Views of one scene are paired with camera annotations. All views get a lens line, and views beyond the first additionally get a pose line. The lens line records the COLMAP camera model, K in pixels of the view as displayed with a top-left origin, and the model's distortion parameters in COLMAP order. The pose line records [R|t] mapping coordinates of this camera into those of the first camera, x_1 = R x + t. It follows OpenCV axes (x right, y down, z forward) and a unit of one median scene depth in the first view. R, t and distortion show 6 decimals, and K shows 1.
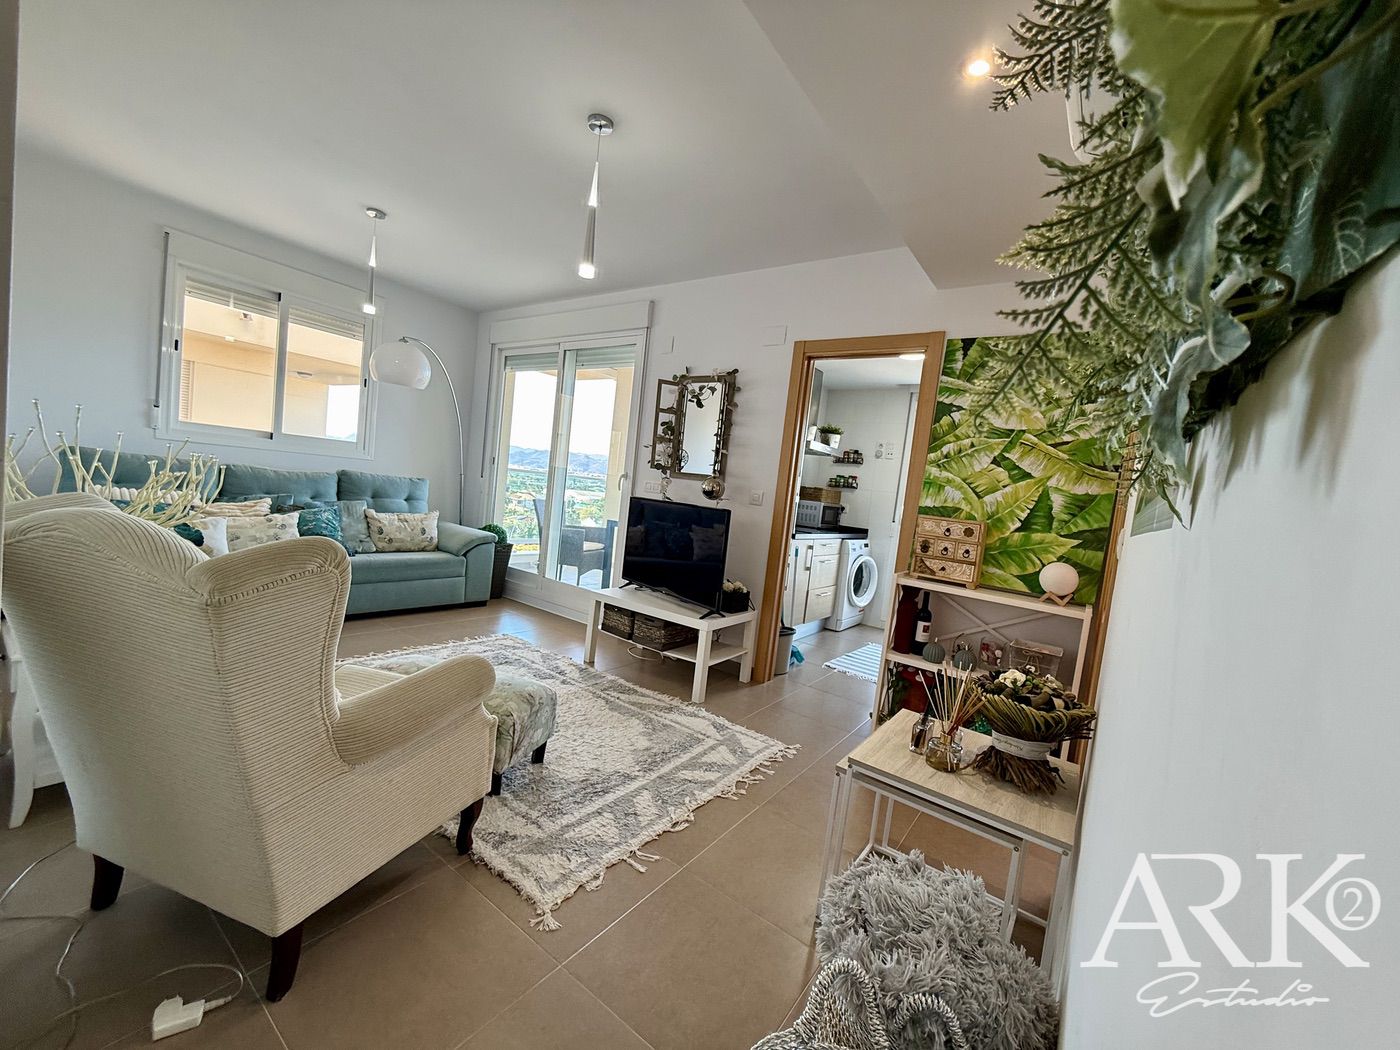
lens RADIAL K [[554.4, 0, 705.3], [0, 554.4, 524.2], [0, 0, 1]] dist [-0.001548, 0.000343]
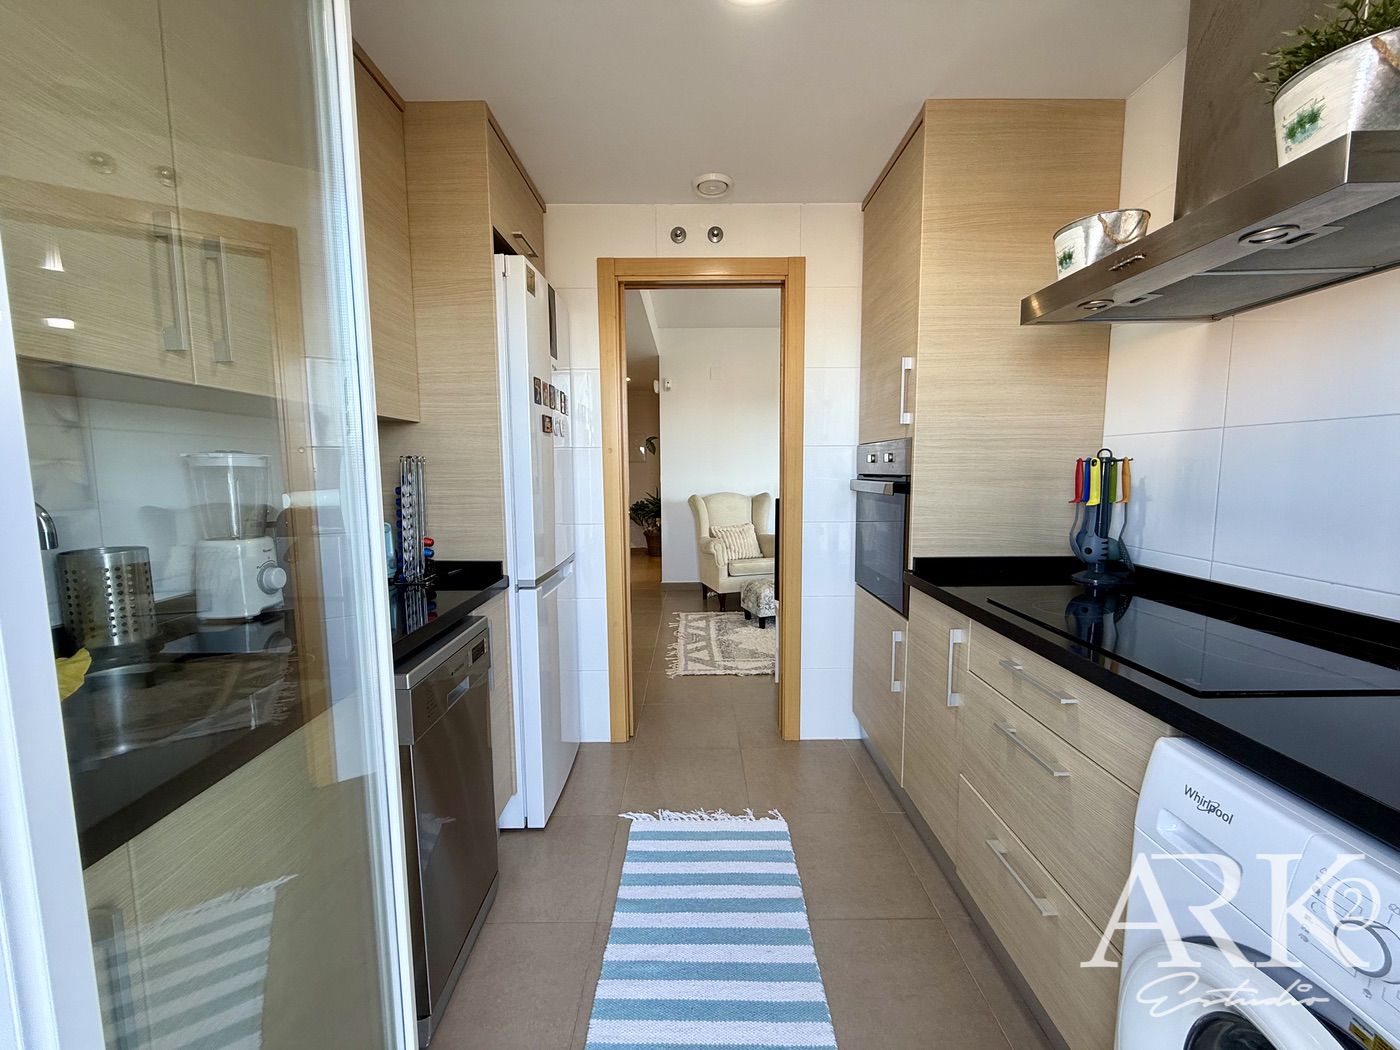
lens RADIAL K [[554.4, 0, 694.4], [0, 554.4, 522.3], [0, 0, 1]] dist [-0.001548, 0.000343]
pose [[-0.805703, -0.048772, -0.590308, 0.873230], [-0.121975, 0.988906, 0.084776, -0.060724], [0.579624, 0.140307, -0.802714, 1.971826]]
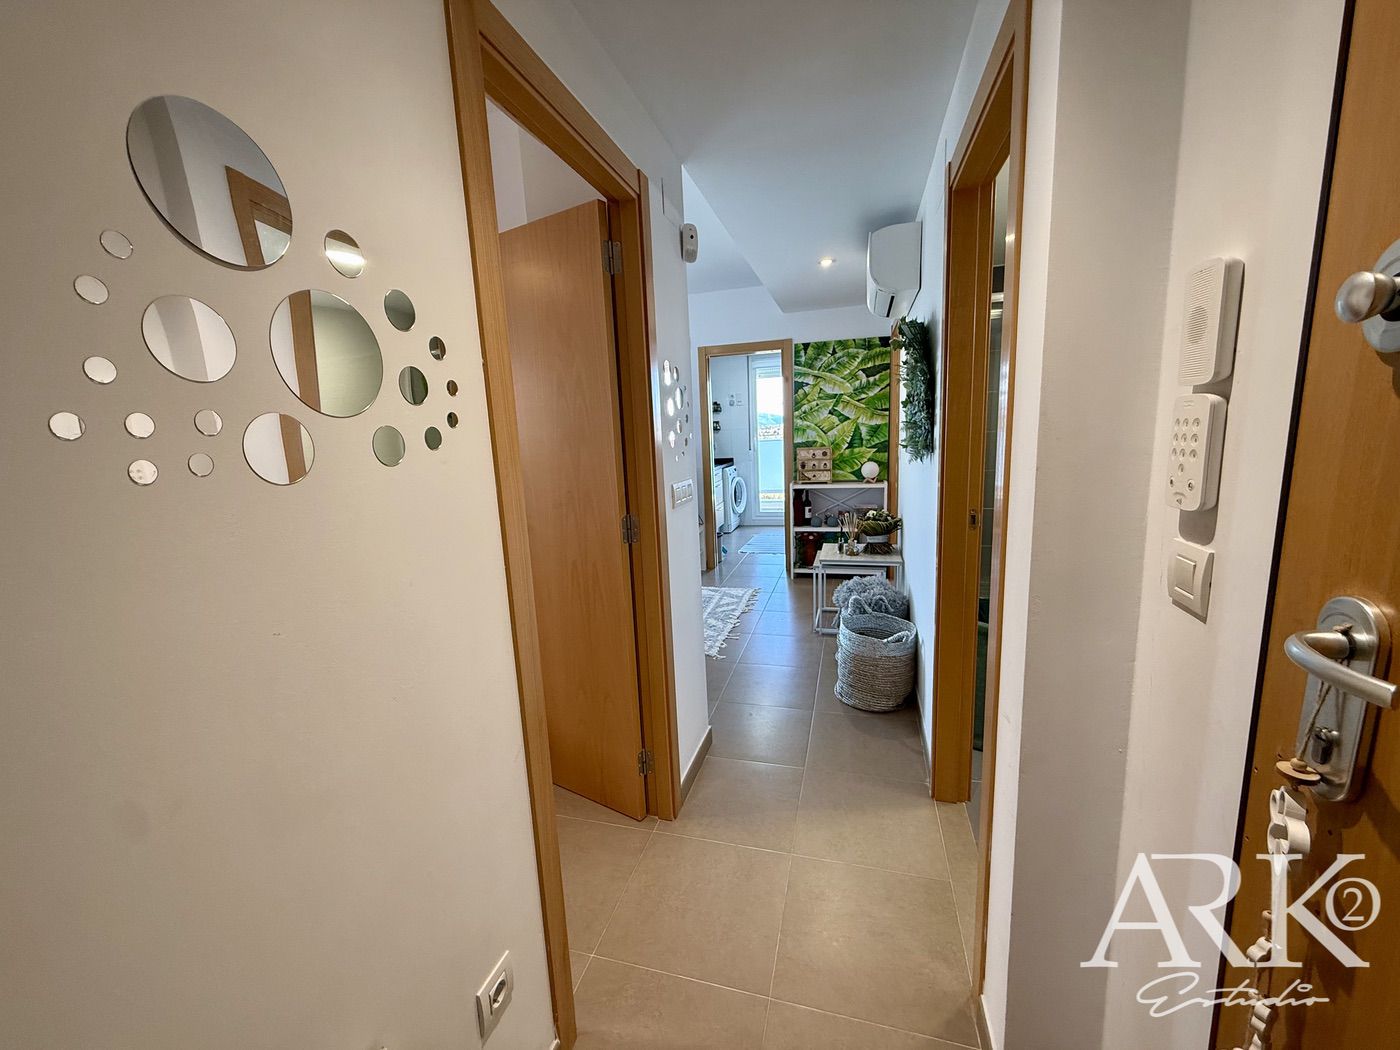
lens RADIAL K [[554.4, 0, 695.9], [0, 554.4, 526.4], [0, 0, 1]] dist [-0.001548, 0.000343]
pose [[0.928271, -0.214466, 0.303838, -0.524192], [0.176049, 0.973044, 0.148974, -0.098743], [-0.327598, -0.084798, 0.941004, -0.604719]]
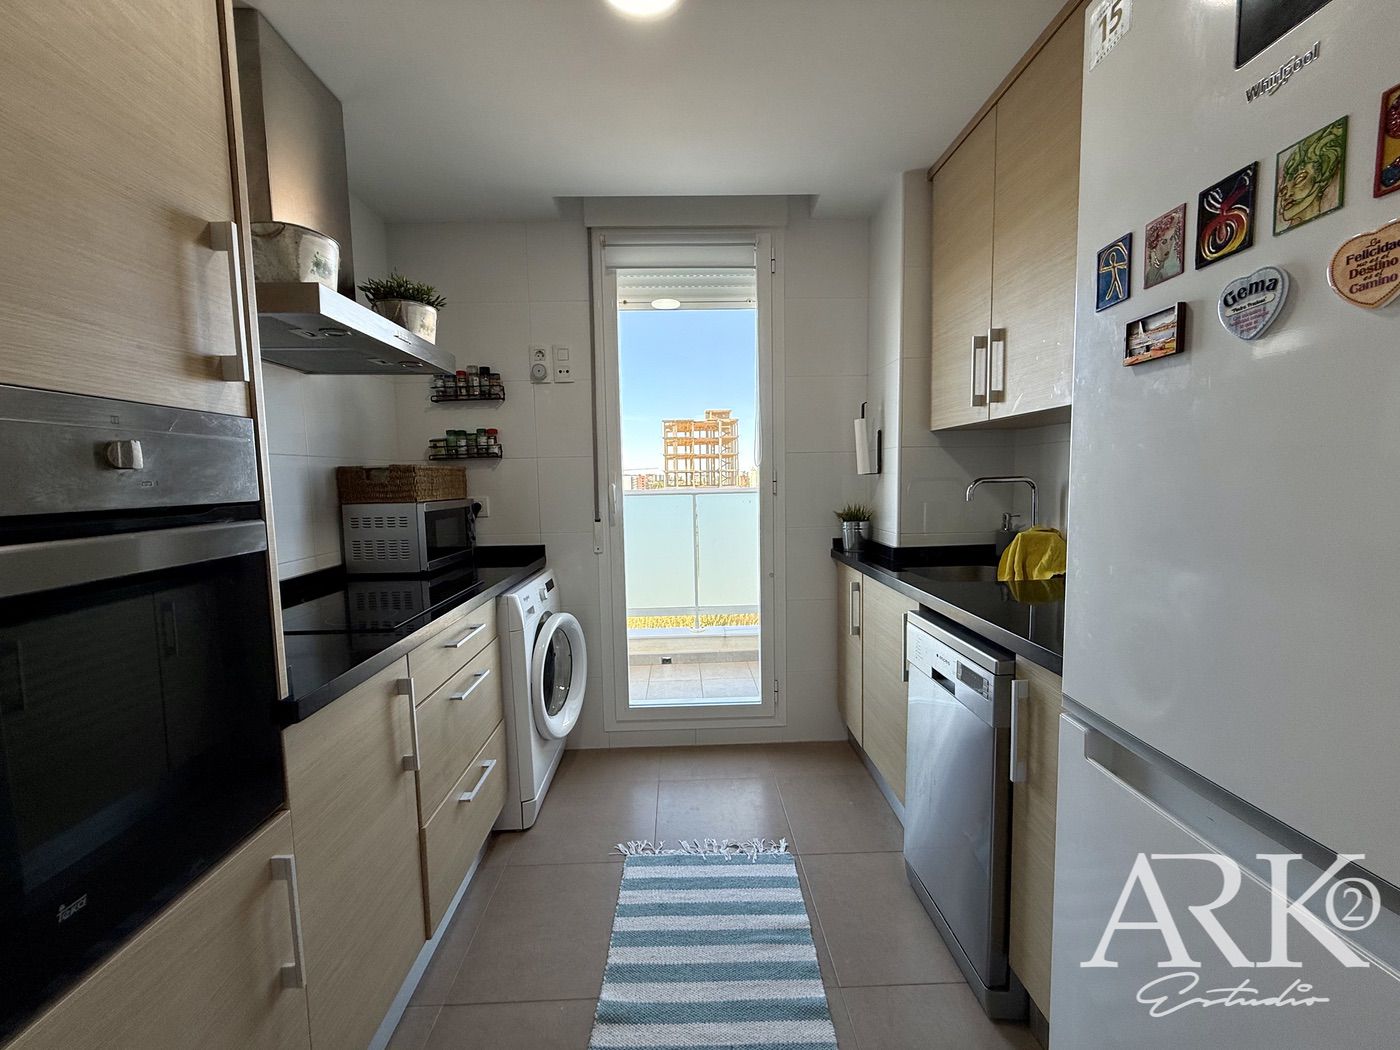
lens RADIAL K [[554.4, 0, 689.4], [0, 554.4, 523.3], [0, 0, 1]] dist [-0.001548, 0.000343]
pose [[0.789479, -0.178006, 0.587399, 0.263537], [0.146113, 0.984014, 0.101818, -0.076544], [-0.596133, 0.005443, 0.802867, 1.184947]]
